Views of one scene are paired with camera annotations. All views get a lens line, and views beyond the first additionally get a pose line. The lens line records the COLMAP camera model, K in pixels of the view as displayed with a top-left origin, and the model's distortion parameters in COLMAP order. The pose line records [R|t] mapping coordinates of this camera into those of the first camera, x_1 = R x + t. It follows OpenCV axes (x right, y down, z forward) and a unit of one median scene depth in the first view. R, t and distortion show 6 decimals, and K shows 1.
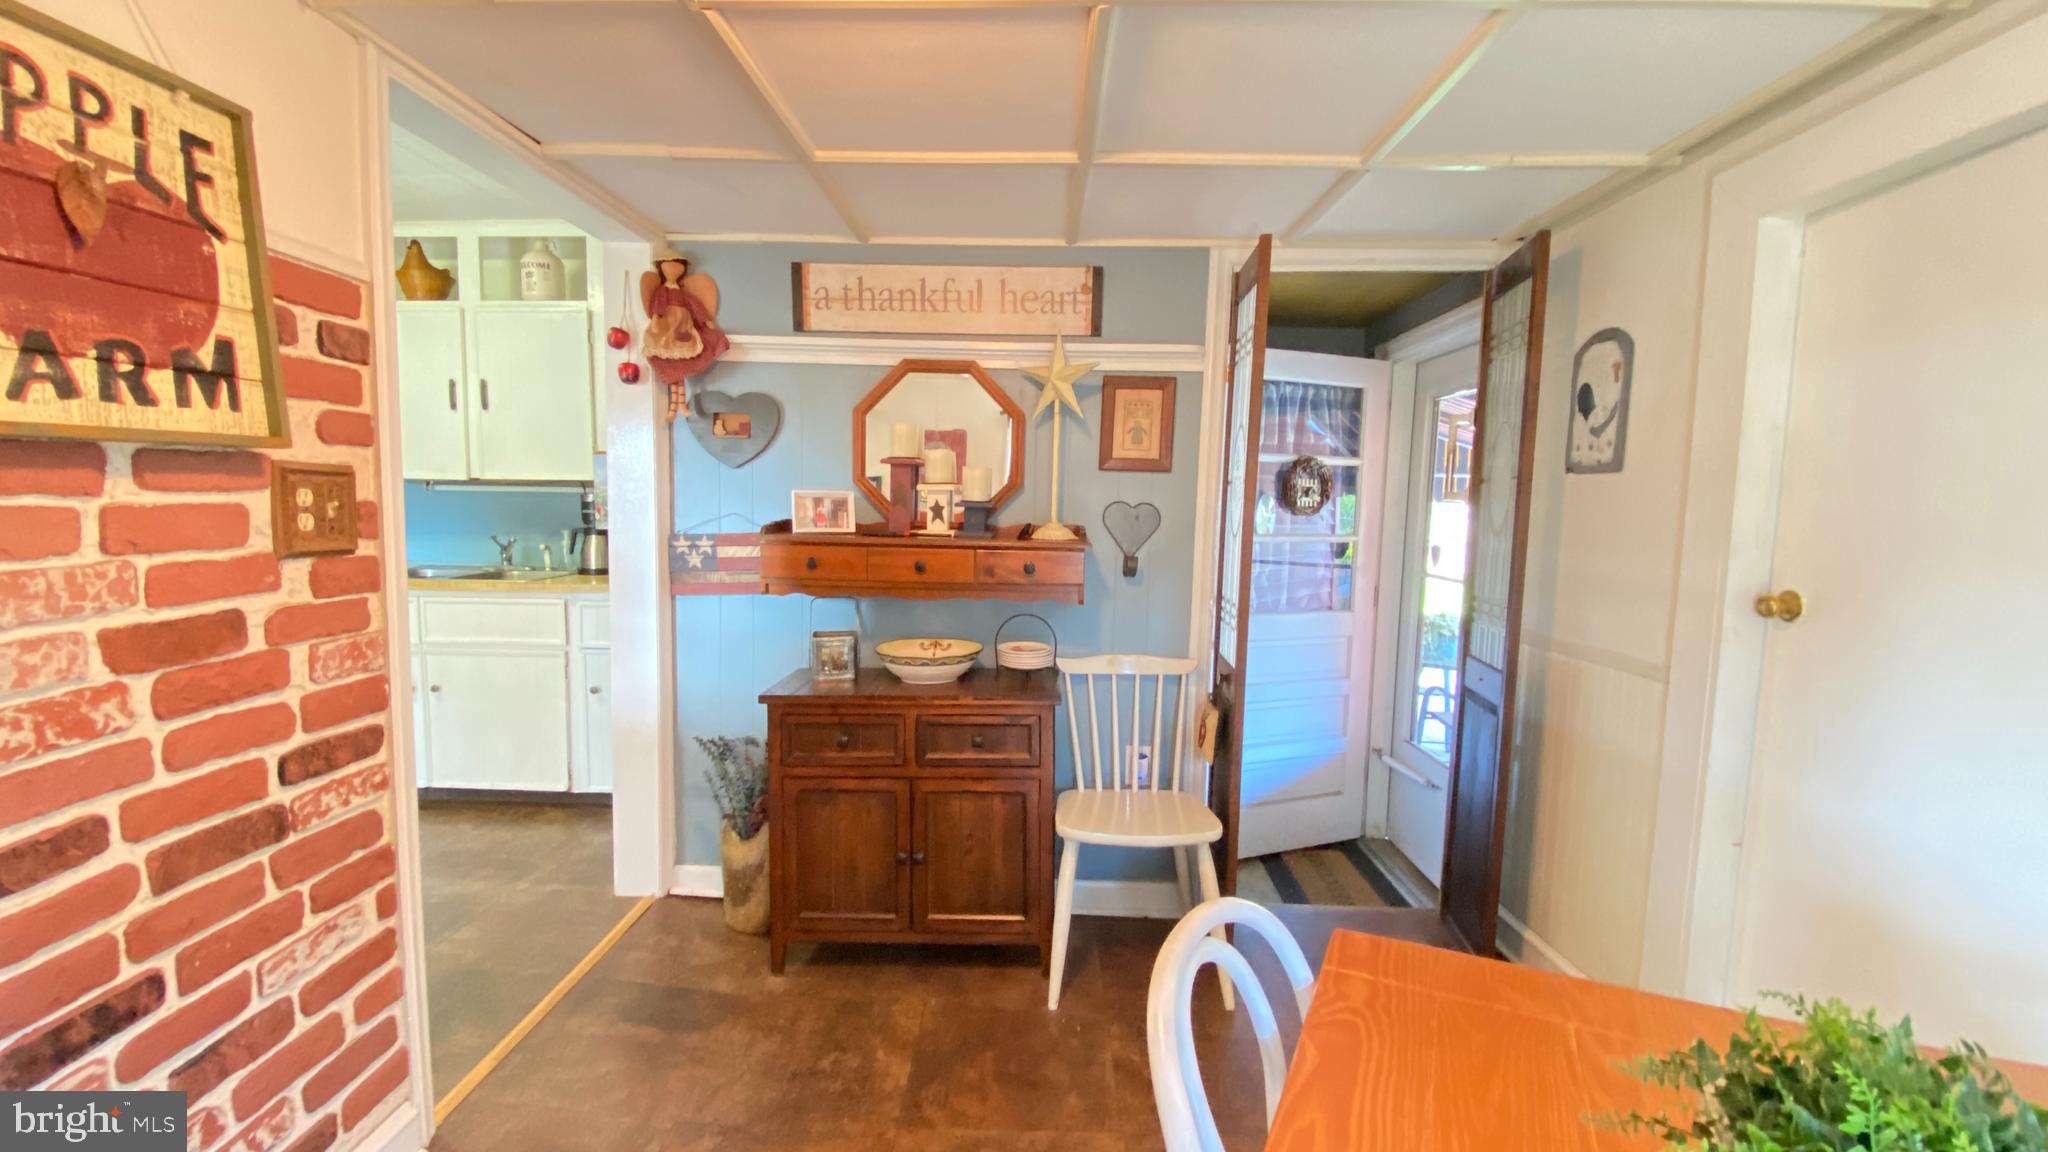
lens RADIAL K [[834.0, 0, 1024.0], [0, 834.0, 576.0], [0, 0, 1]] dist [0.017746, -0.019163]
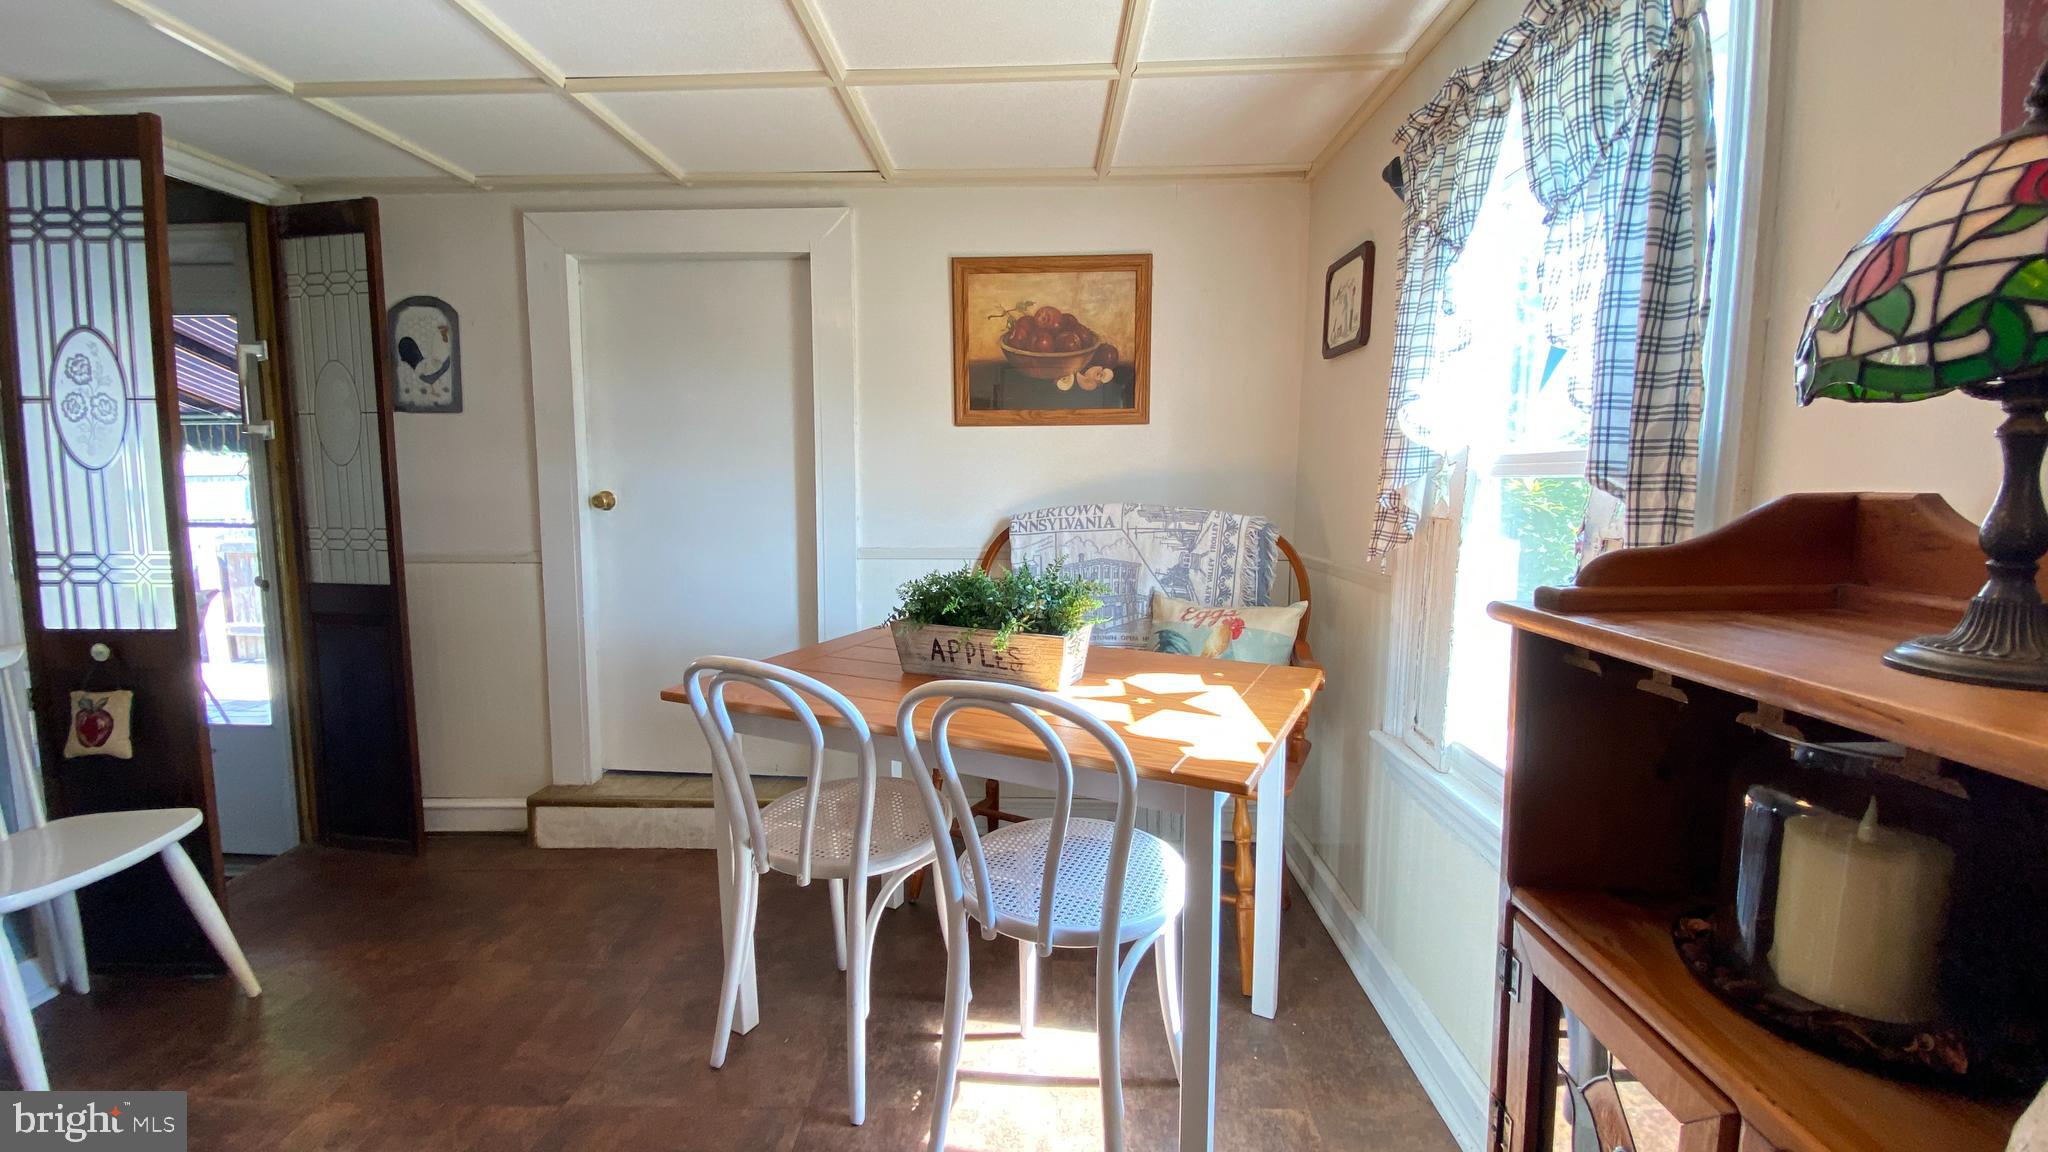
lens RADIAL K [[834.0, 0, 1024.0], [0, 834.0, 576.0], [0, 0, 1]] dist [0.017746, -0.019163]
pose [[-0.012074, -0.134246, 0.990875, -0.521838], [0.089652, 0.986810, 0.134787, 0.023945], [-0.995900, 0.090462, 0.000121, 0.131655]]
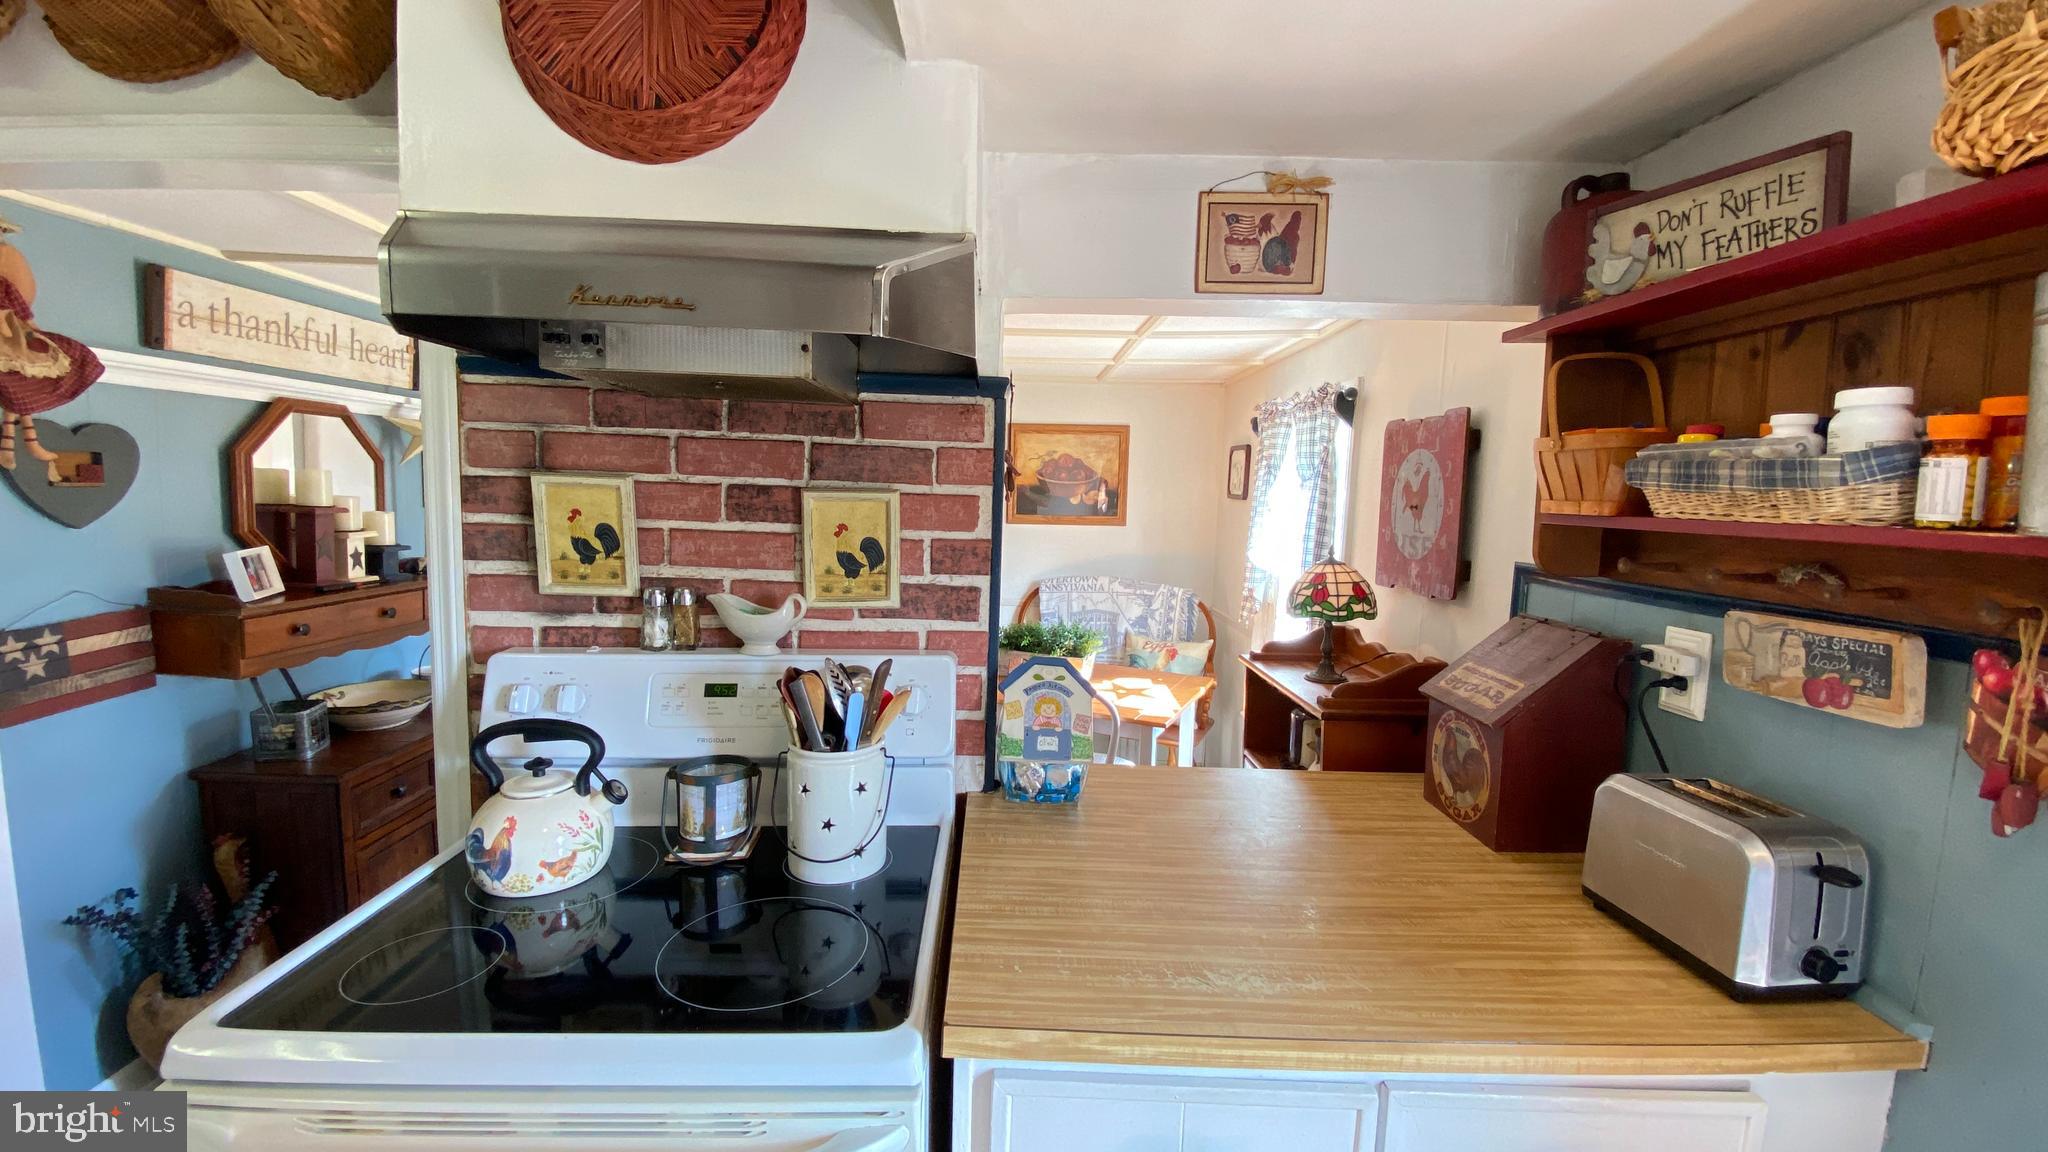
lens RADIAL K [[834.0, 0, 1024.0], [0, 834.0, 576.0], [0, 0, 1]] dist [0.017746, -0.019163]
pose [[-0.045839, -0.126610, 0.990893, -1.122082], [0.062590, 0.989623, 0.129343, -0.132987], [-0.996986, 0.067949, -0.037439, 0.231495]]
